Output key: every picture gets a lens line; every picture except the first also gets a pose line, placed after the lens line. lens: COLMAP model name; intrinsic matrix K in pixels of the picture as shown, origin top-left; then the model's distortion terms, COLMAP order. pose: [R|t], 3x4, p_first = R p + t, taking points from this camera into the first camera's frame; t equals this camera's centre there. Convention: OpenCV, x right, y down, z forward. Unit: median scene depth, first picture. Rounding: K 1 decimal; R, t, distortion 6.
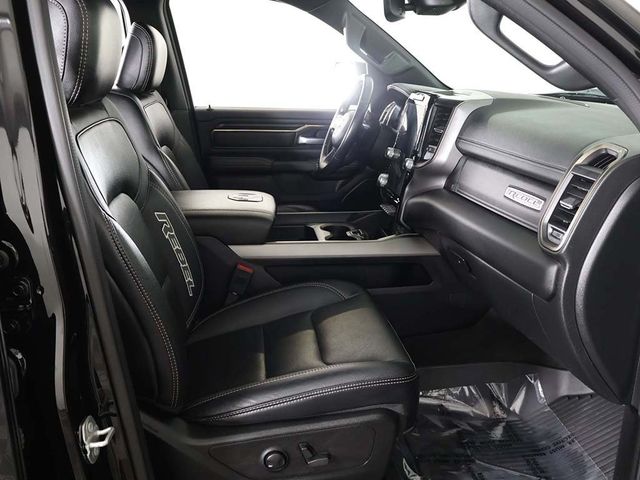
lens RADIAL K [[604.6, 0, 320.0], [0, 604.6, 240.0], [0, 0, 1]] dist [0.005086, 0.005957]
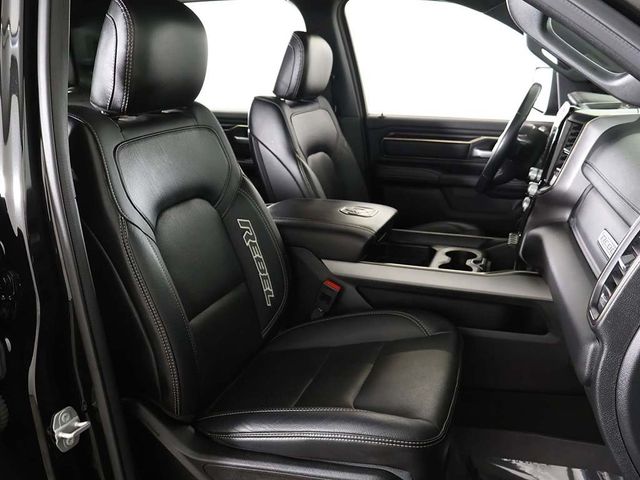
lens RADIAL K [[604.6, 0, 320.0], [0, 604.6, 240.0], [0, 0, 1]] dist [0.005086, 0.005957]
pose [[0.903260, 0.106751, -0.415603, 0.250897], [-0.109742, 0.993819, 0.016760, -0.038843], [0.414823, 0.030470, 0.909392, 0.123282]]
